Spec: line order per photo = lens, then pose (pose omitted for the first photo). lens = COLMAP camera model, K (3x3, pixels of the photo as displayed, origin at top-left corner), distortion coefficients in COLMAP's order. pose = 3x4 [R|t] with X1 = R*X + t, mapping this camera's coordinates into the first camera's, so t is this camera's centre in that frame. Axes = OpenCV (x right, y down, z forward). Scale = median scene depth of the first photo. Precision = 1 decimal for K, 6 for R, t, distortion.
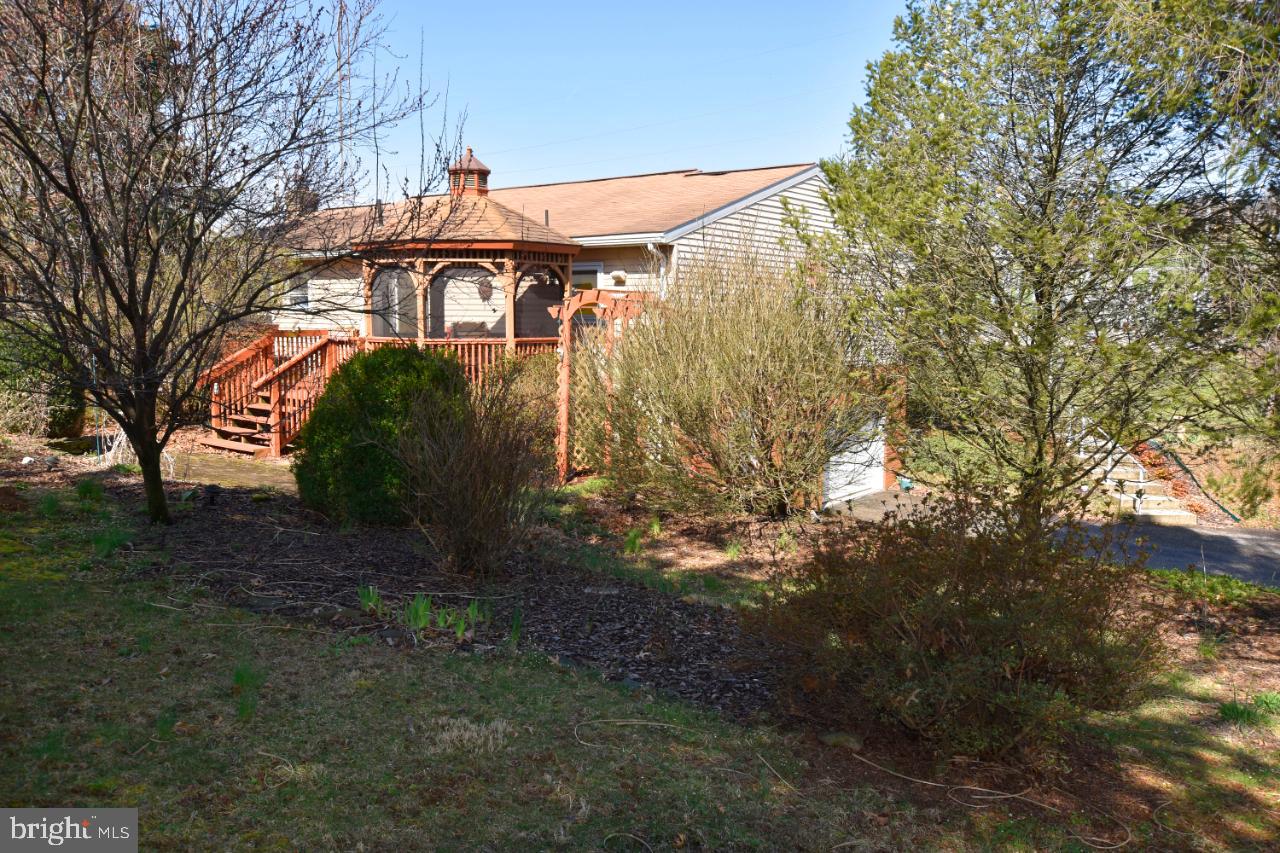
lens RADIAL K [[980.9, 0, 640.0], [0, 980.9, 426.5], [0, 0, 1]] dist [0.009035, 0.003193]
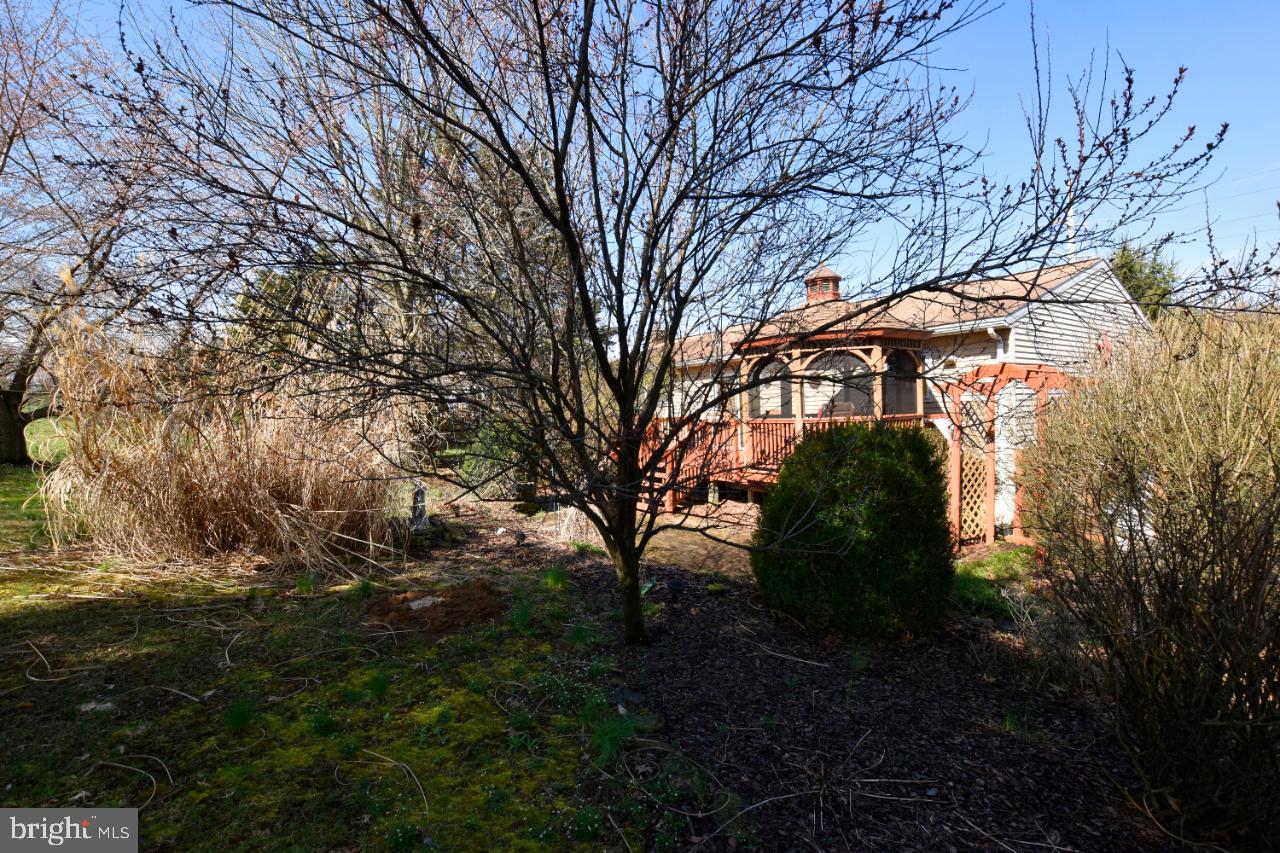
lens RADIAL K [[561.4, 0, 640.0], [0, 561.4, 426.5], [0, 0, 1]] dist [-0.026715, 0.000048]
pose [[0.950282, -0.031013, -0.309844, -0.182860], [0.005085, 0.996441, -0.084139, -0.023857], [0.311350, 0.078380, 0.947057, 0.294808]]
